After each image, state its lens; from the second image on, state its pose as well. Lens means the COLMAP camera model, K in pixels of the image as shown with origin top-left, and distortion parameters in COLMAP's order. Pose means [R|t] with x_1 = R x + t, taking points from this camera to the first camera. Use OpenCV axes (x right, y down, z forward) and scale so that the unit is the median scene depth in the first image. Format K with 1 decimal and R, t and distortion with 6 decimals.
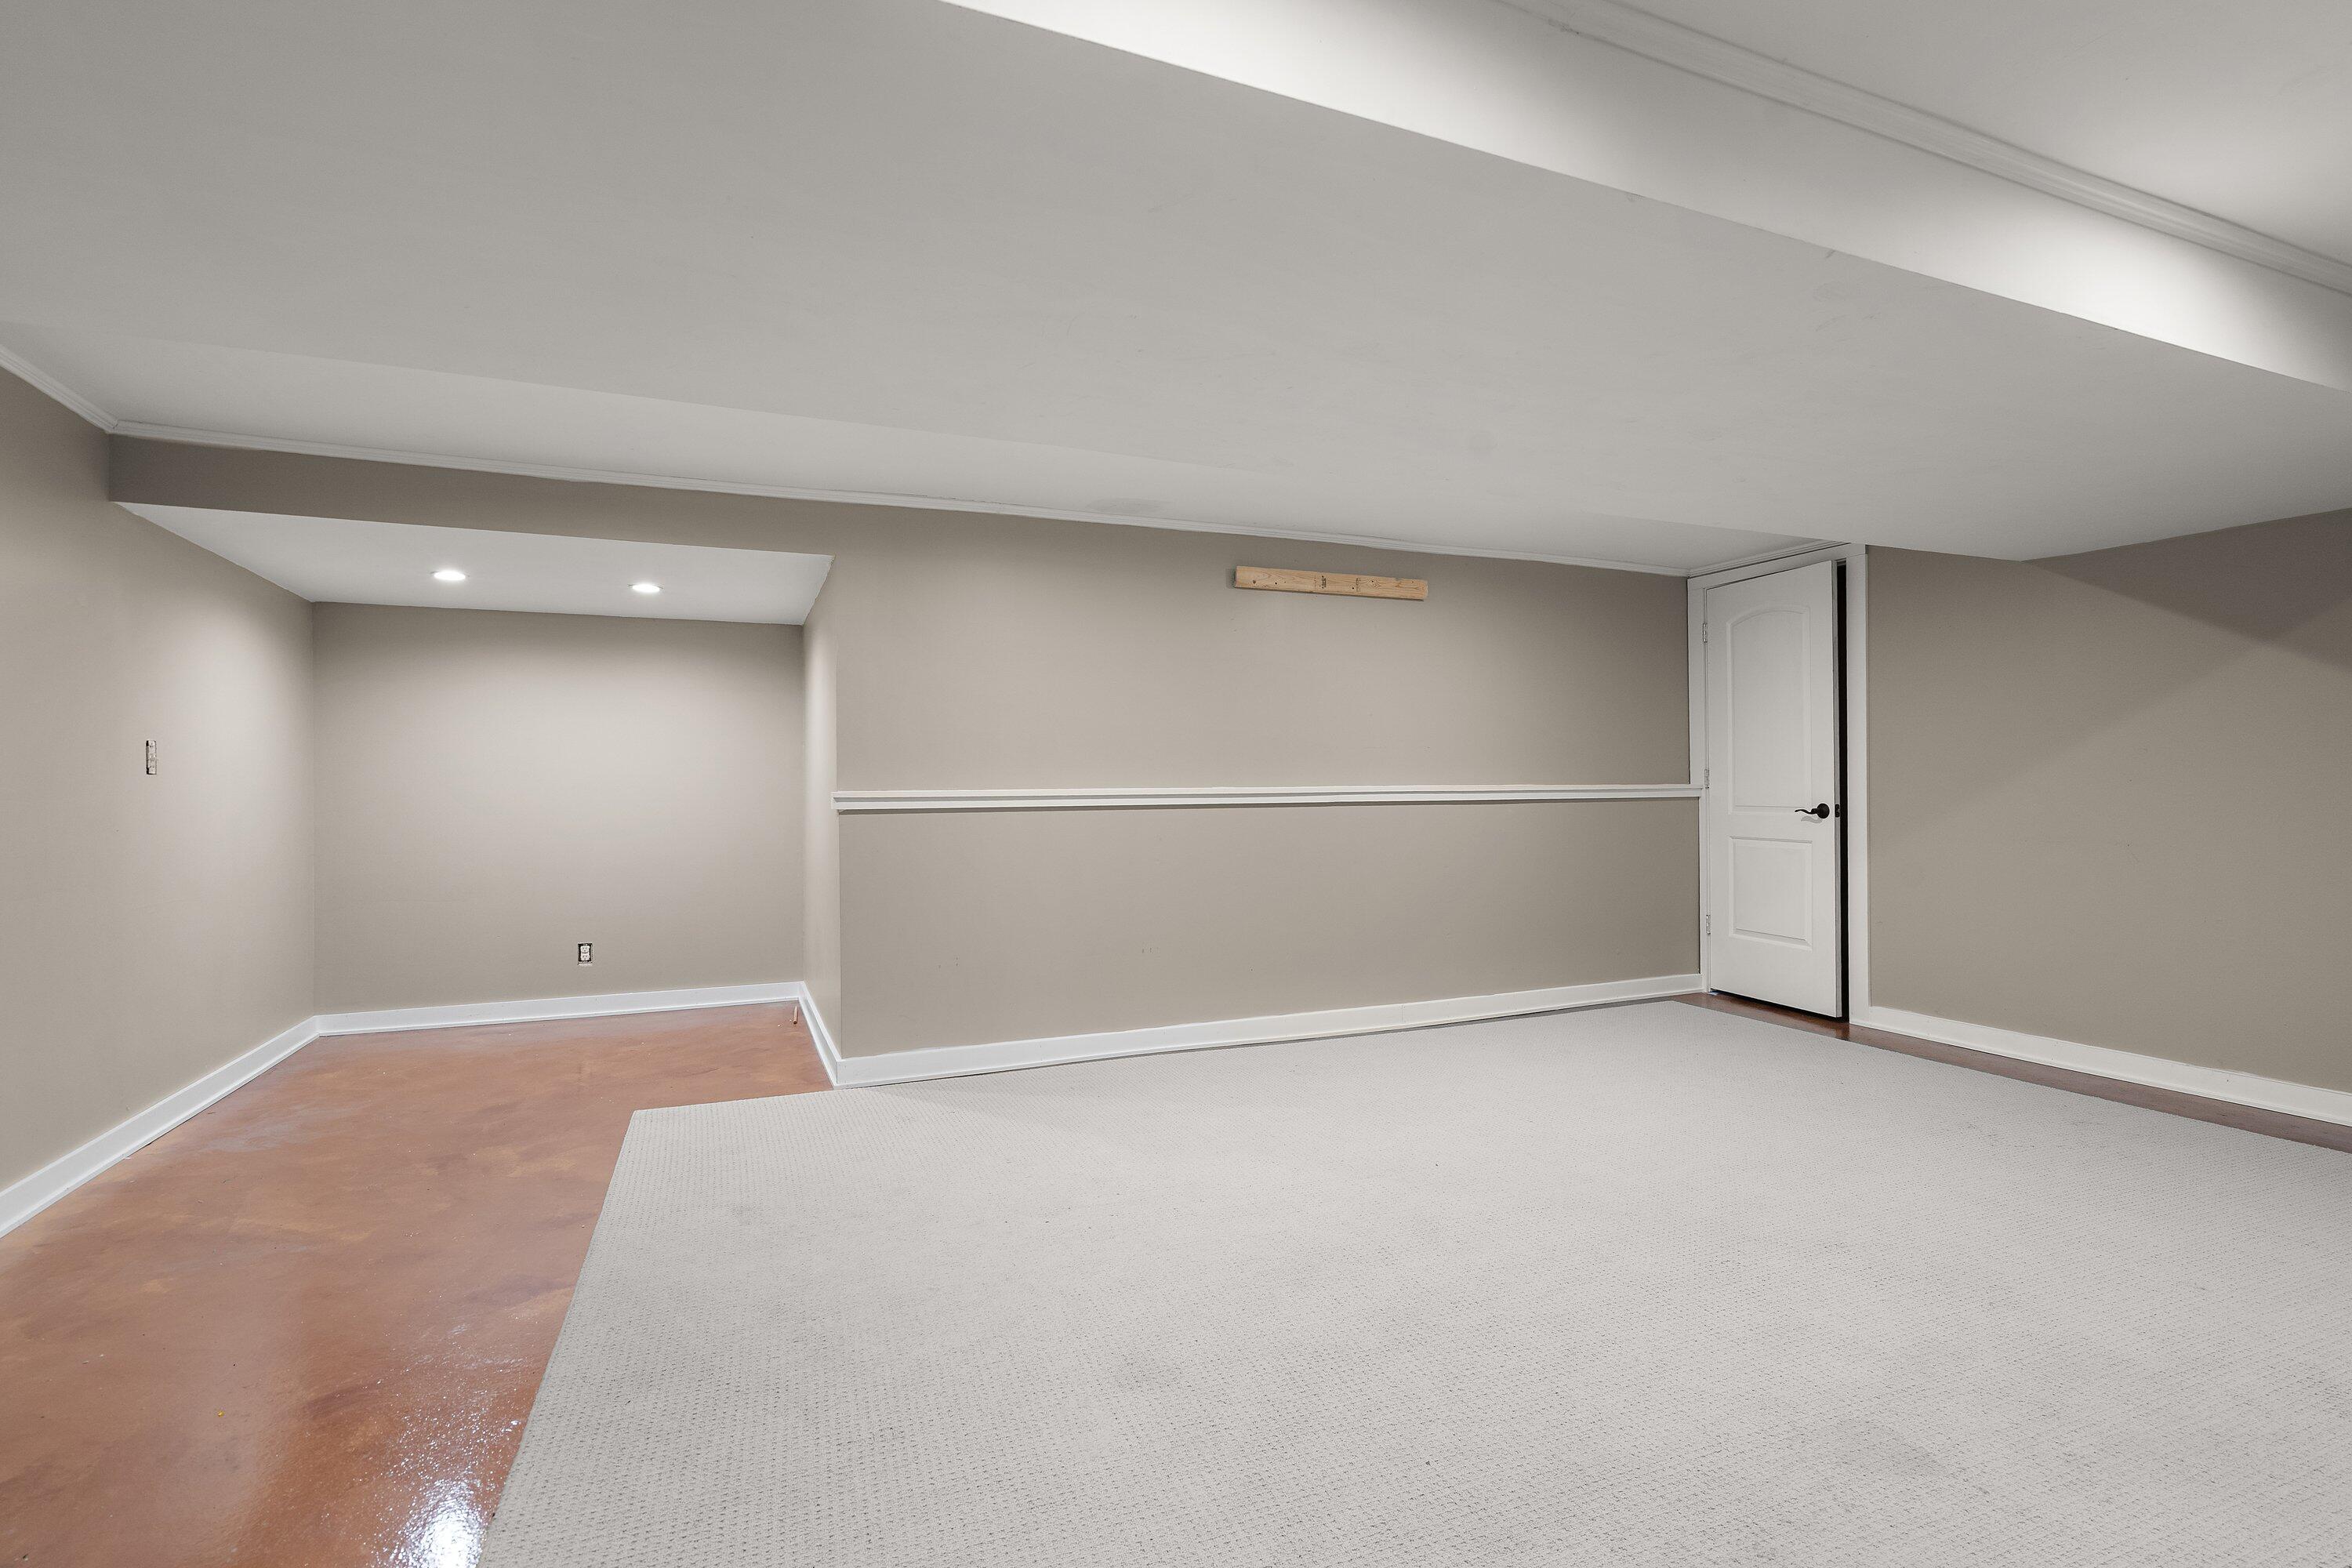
lens RADIAL K [[1065.4, 0, 1169.6], [0, 1065.4, 786.3], [0, 0, 1]] dist [-0.005631, 0.001267]
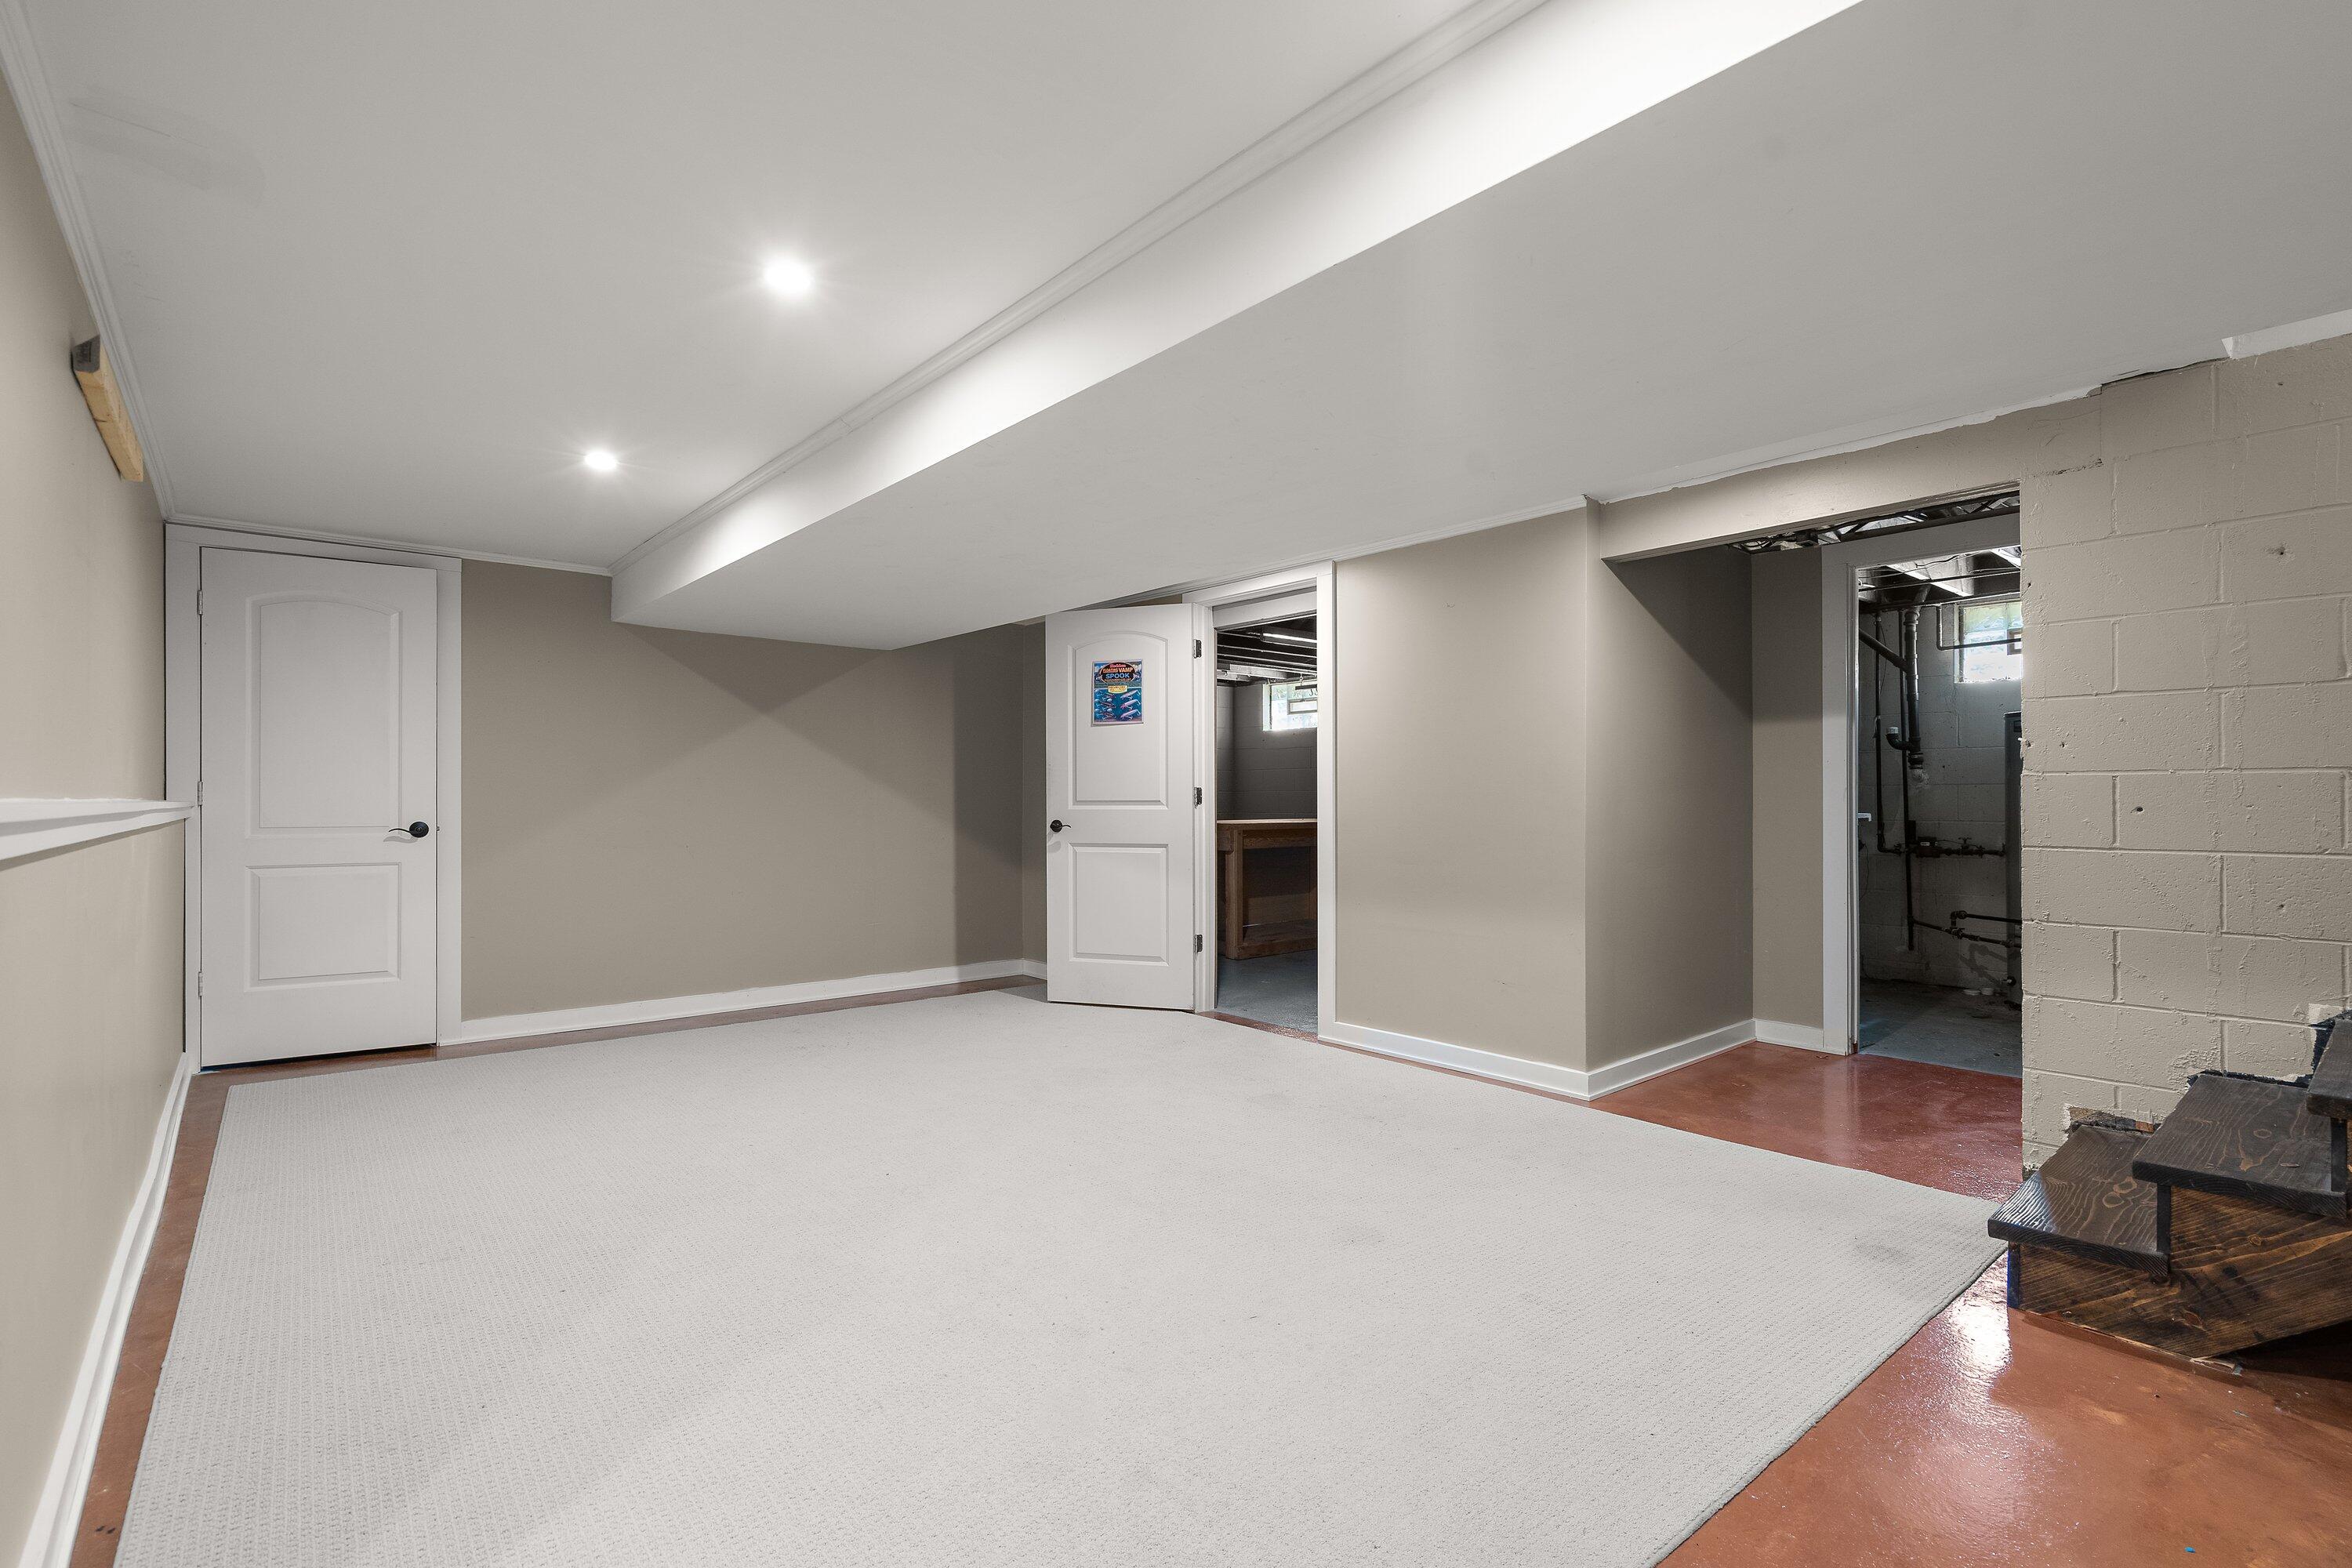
lens RADIAL K [[1065.4, 0, 1172.7], [0, 1065.4, 788.8], [0, 0, 1]] dist [-0.005631, 0.001267]
pose [[-0.293273, 0.010939, 0.955966, -0.458784], [0.002452, 0.999940, -0.010690, -0.001440], [-0.956026, -0.000791, -0.293282, 0.600322]]
